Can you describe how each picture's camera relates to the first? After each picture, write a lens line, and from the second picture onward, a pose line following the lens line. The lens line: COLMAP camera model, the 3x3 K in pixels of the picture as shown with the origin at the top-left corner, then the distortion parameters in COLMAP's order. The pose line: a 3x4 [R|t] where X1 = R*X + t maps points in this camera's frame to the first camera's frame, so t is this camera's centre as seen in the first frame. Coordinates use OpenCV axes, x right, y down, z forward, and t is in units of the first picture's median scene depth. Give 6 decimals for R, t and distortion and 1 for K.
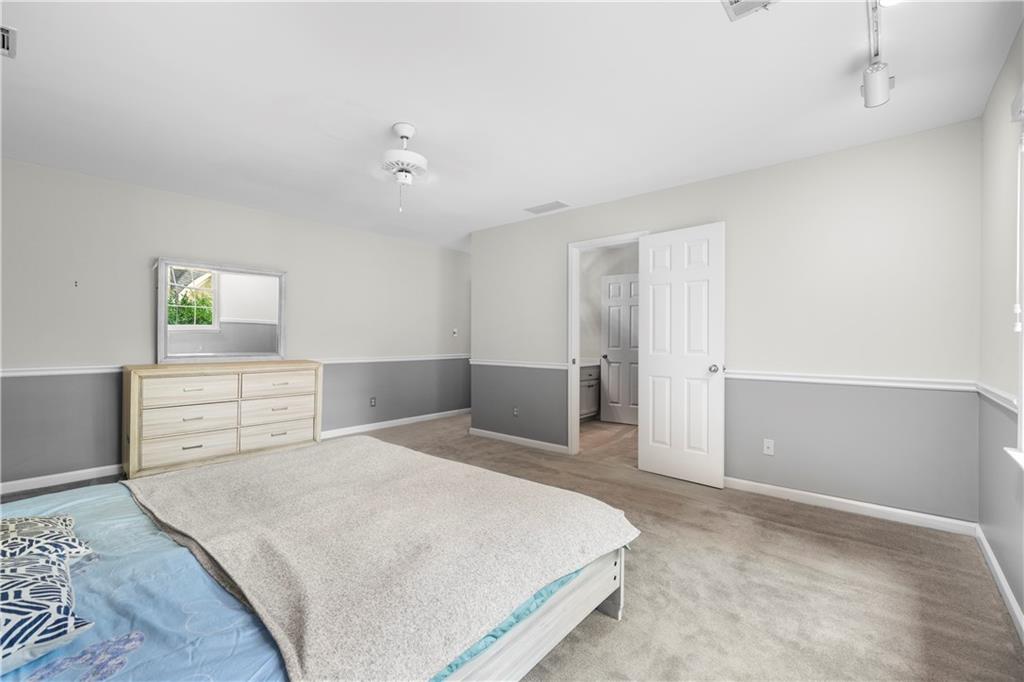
lens RADIAL K [[439.3, 0, 512.0], [0, 439.3, 341.0], [0, 0, 1]] dist [-0.000877, -0.000053]
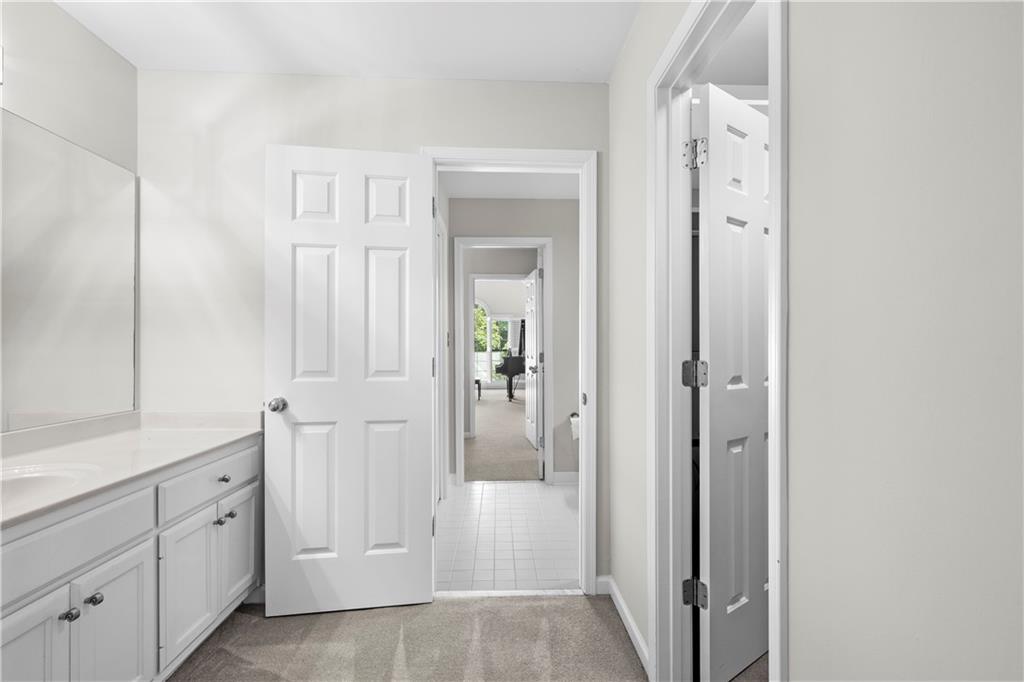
lens RADIAL K [[439.3, 0, 512.0], [0, 439.3, 341.0], [0, 0, 1]] dist [-0.000877, -0.000053]
pose [[0.745512, -0.003850, 0.666481, 0.127789], [0.009889, 0.999937, -0.005285, -0.007207], [-0.666419, 0.010531, 0.745503, 0.662216]]
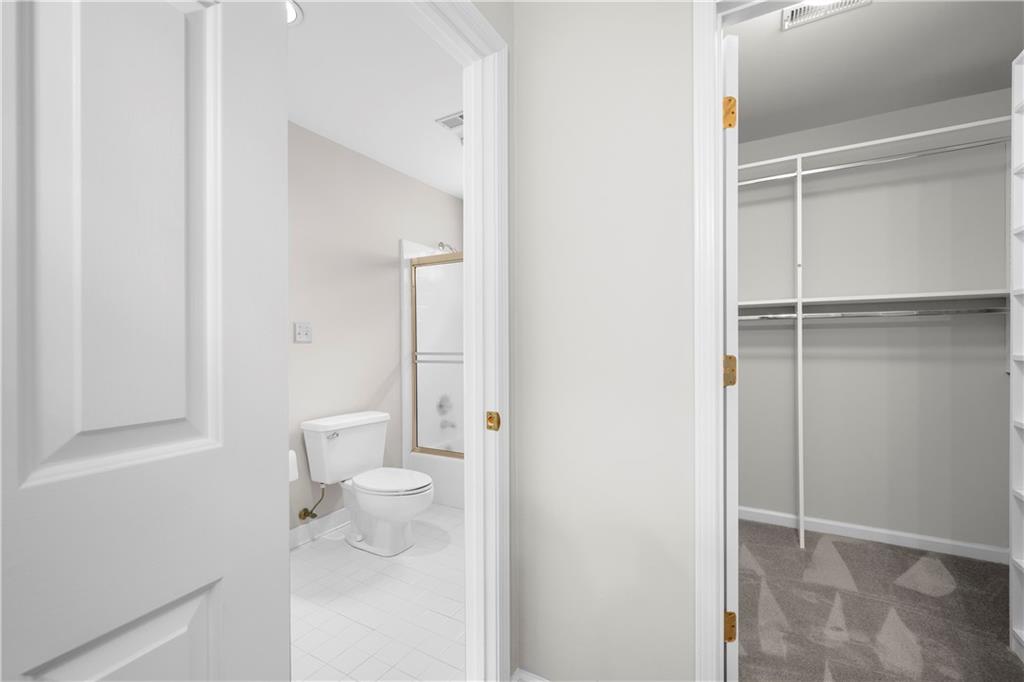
lens RADIAL K [[439.3, 0, 512.0], [0, 439.3, 341.0], [0, 0, 1]] dist [-0.000877, -0.000053]
pose [[-0.180372, 0.000795, 0.983598, 0.179731], [0.004034, 0.999992, -0.000069, -0.003506], [-0.983590, 0.003956, -0.180374, 0.909815]]
